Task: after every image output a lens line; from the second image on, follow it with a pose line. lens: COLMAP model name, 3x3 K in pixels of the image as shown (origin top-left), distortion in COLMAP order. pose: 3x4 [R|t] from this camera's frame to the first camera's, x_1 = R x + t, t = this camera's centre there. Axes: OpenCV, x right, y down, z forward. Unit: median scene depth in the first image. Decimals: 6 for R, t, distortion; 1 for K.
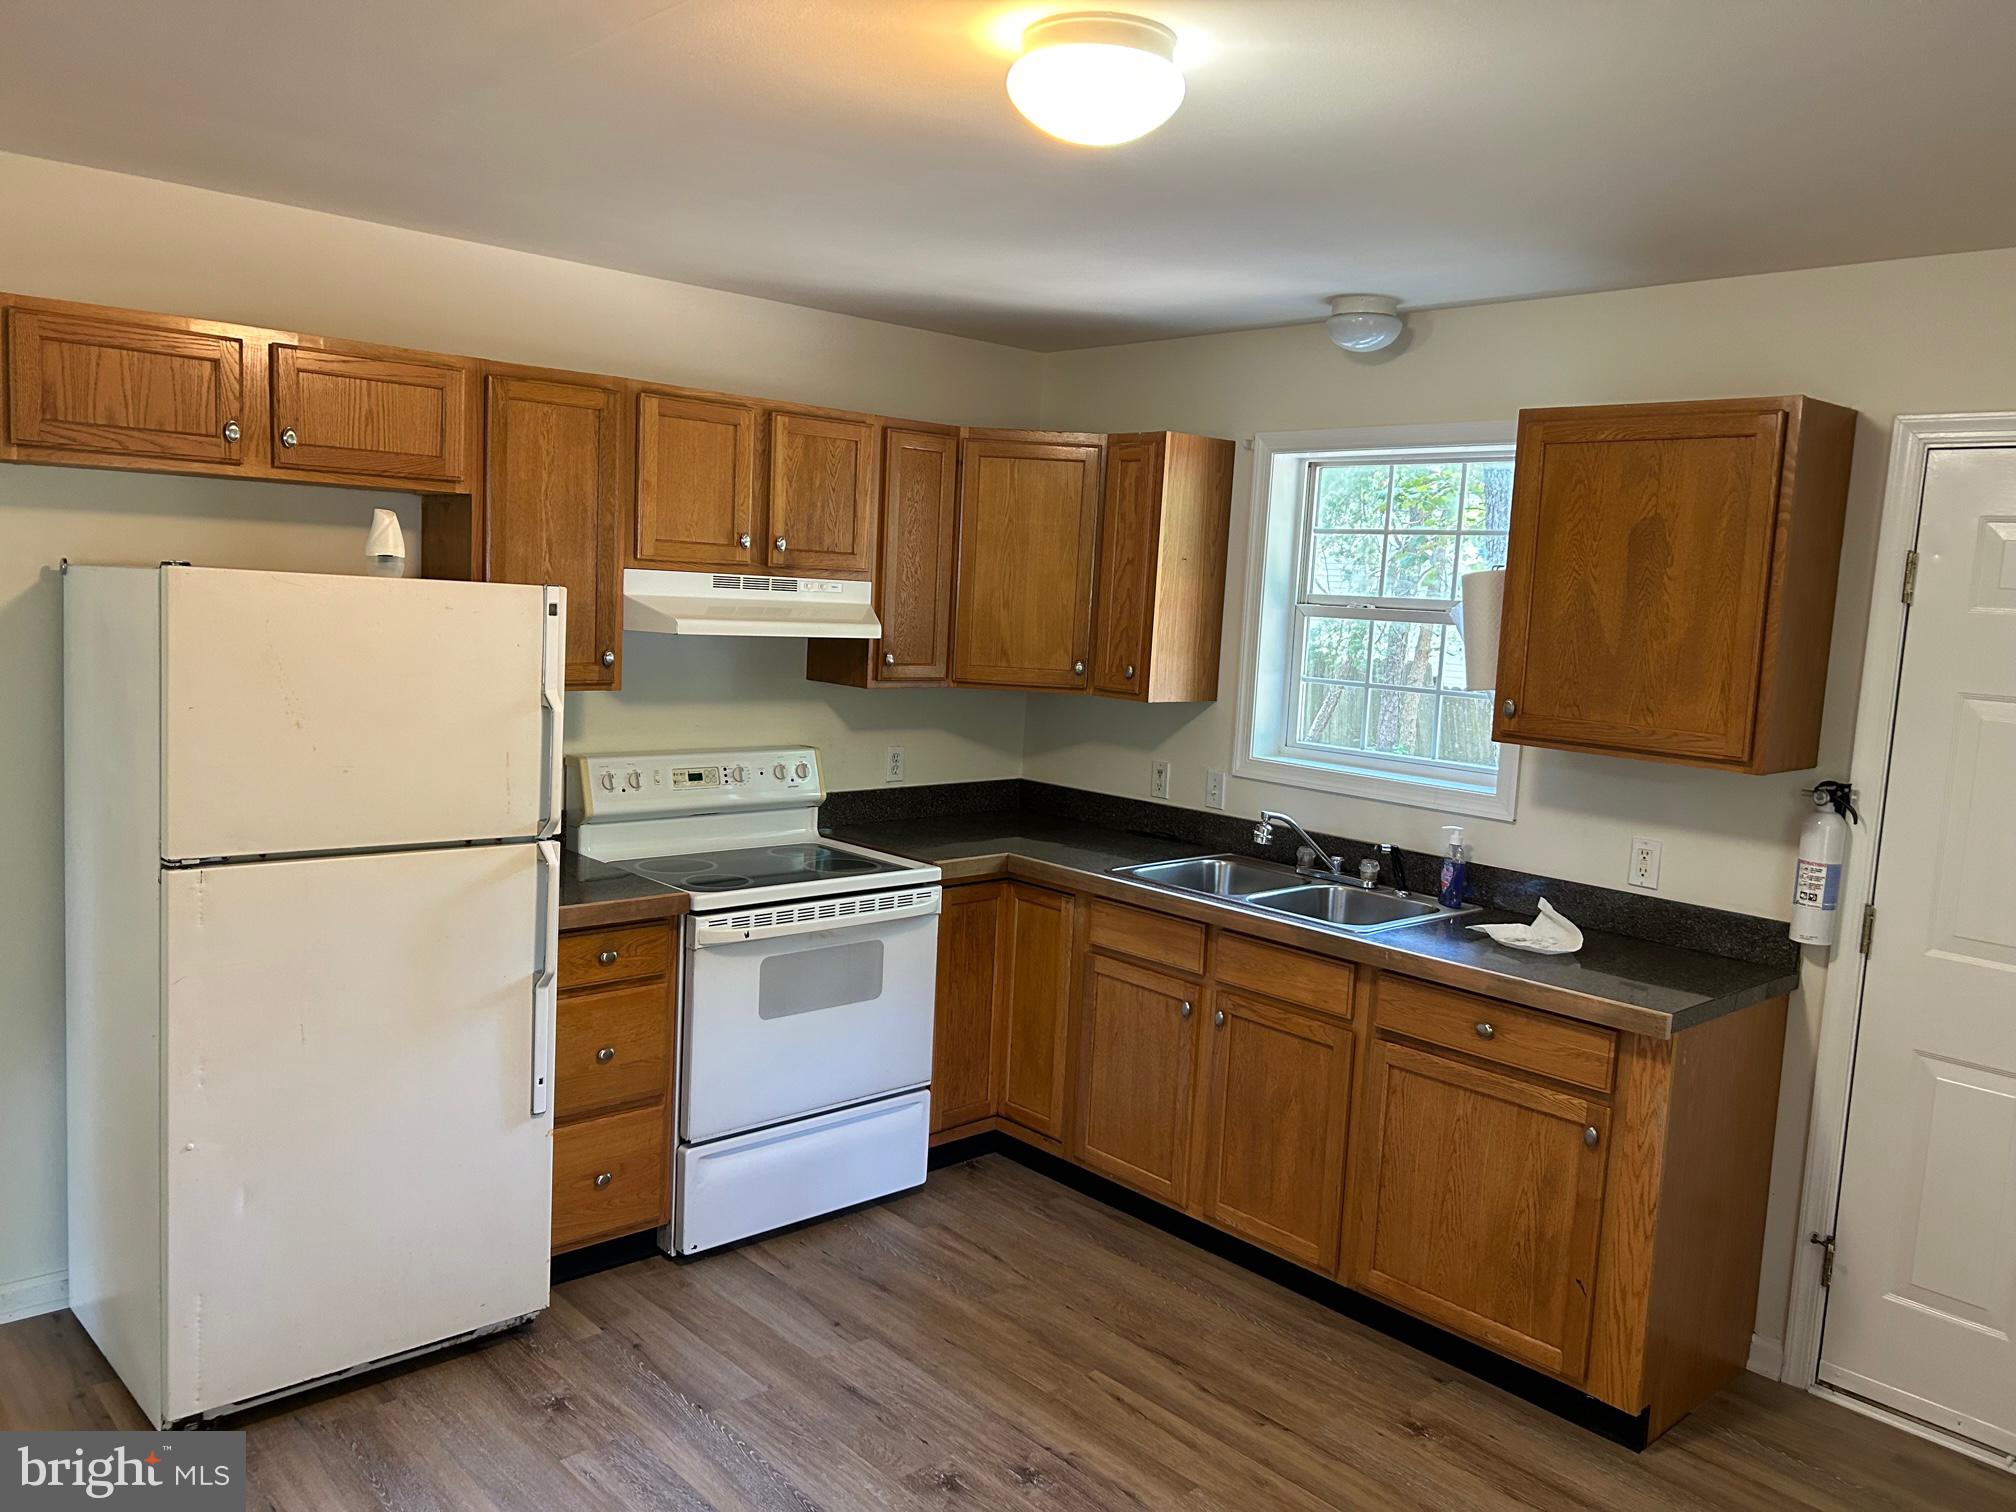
lens RADIAL K [[1521.5, 0, 999.9], [0, 1521.5, 746.6], [0, 0, 1]] dist [0.065065, -0.056151]
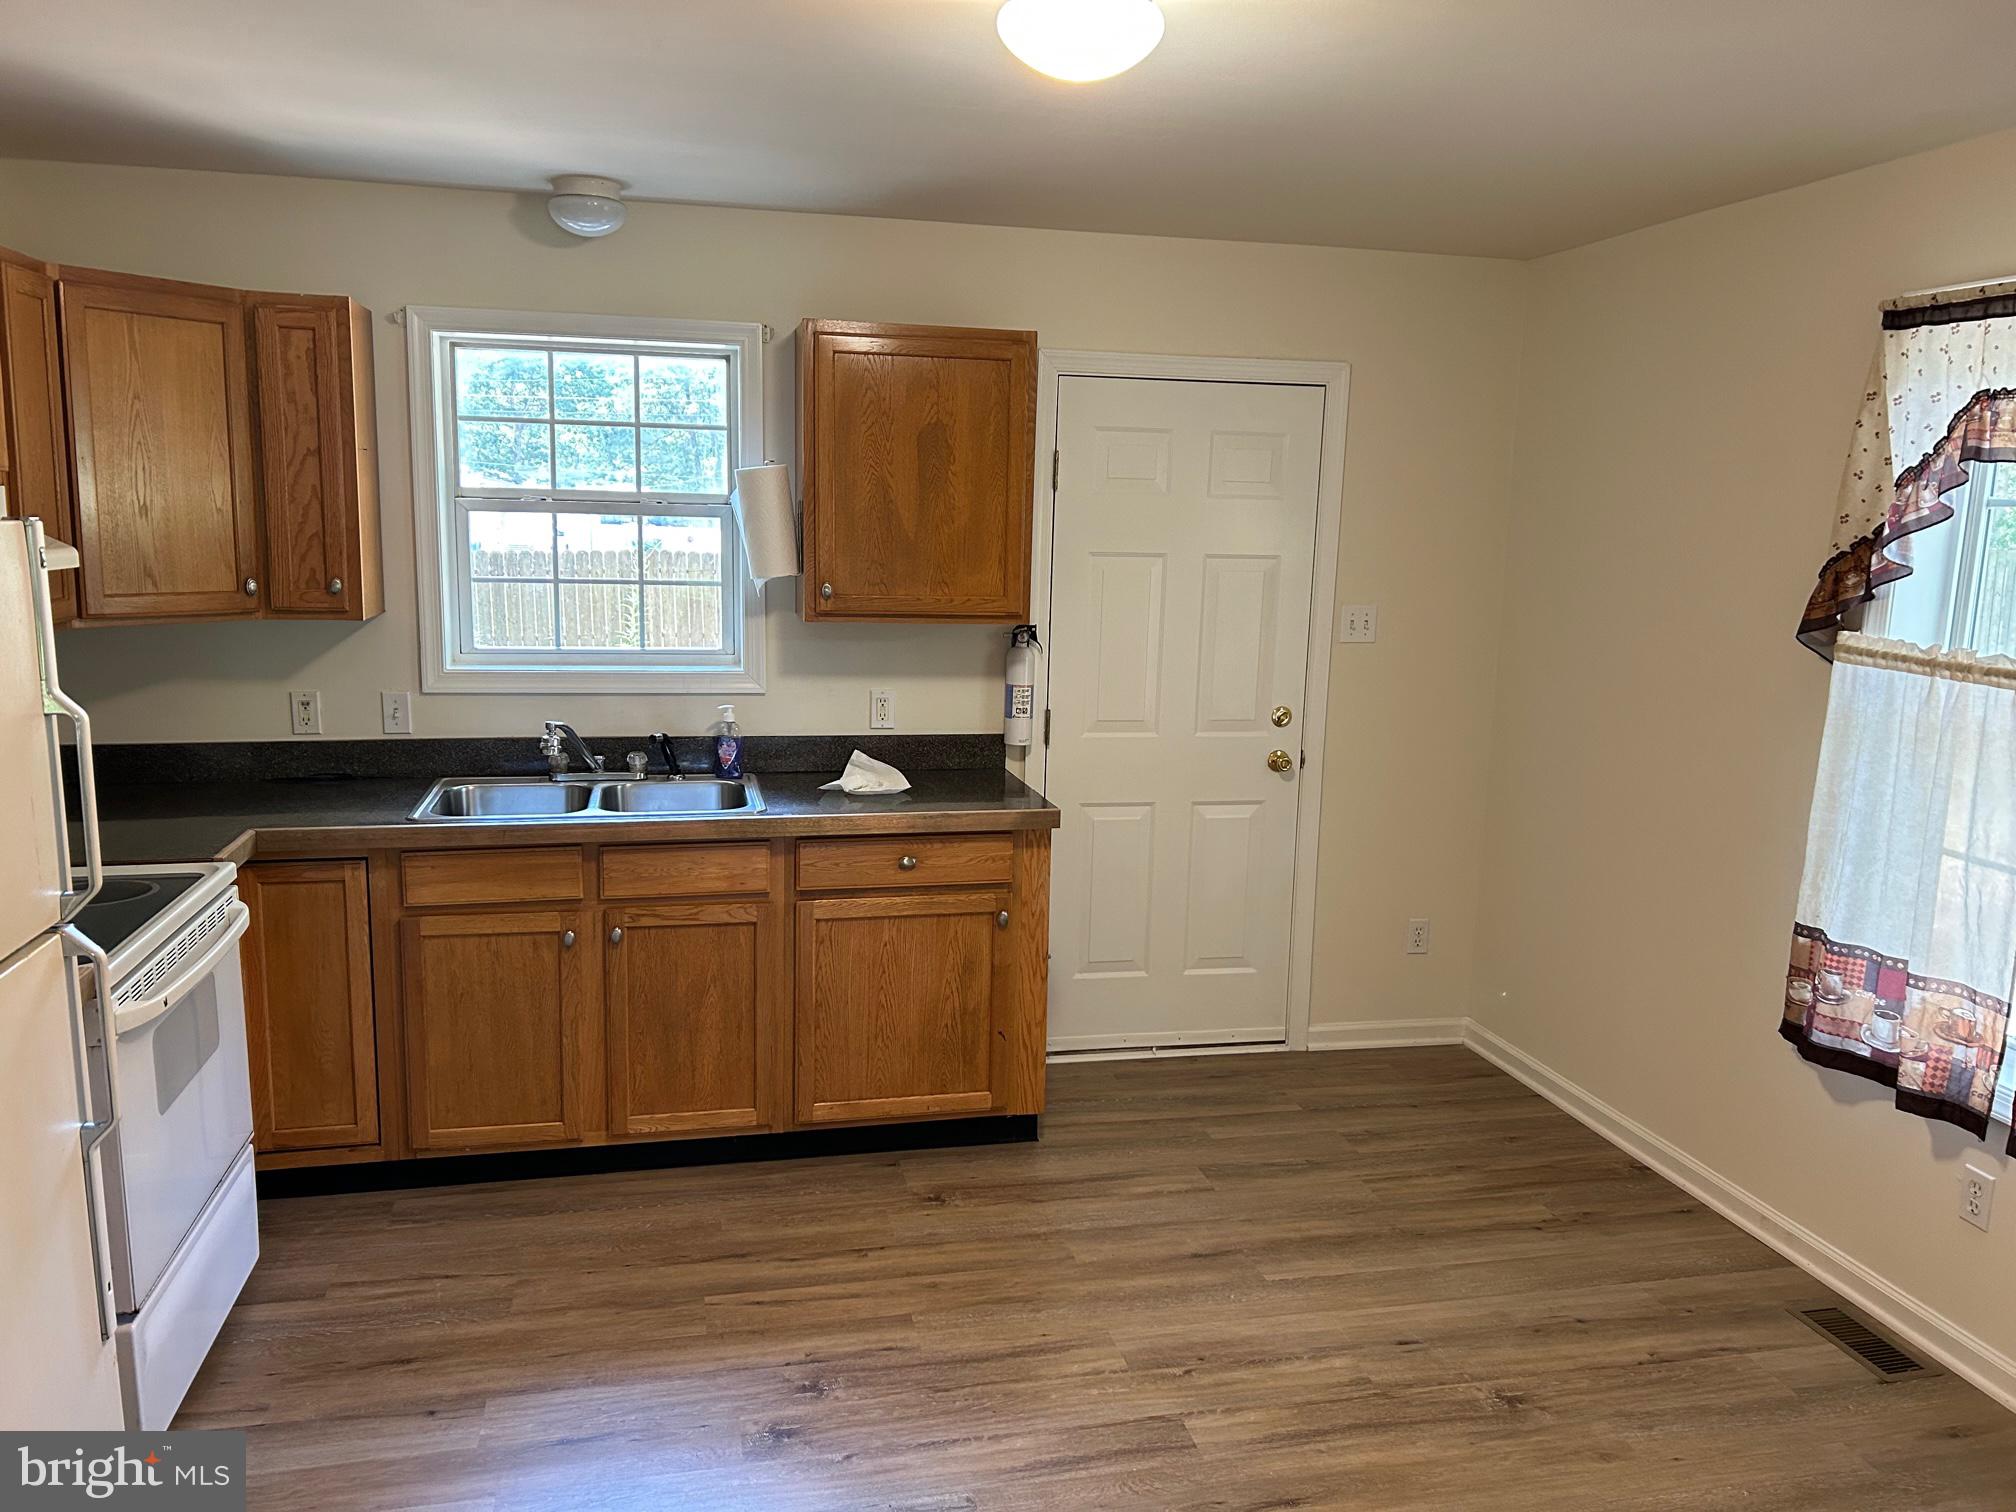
lens RADIAL K [[1521.5, 0, 1005.0], [0, 1521.5, 756.2], [0, 0, 1]] dist [0.065065, -0.056151]
pose [[0.496315, -0.177506, 0.849802, -0.574768], [0.096839, 0.984084, 0.148997, -0.058479], [-0.862724, 0.008345, 0.505606, 0.311818]]
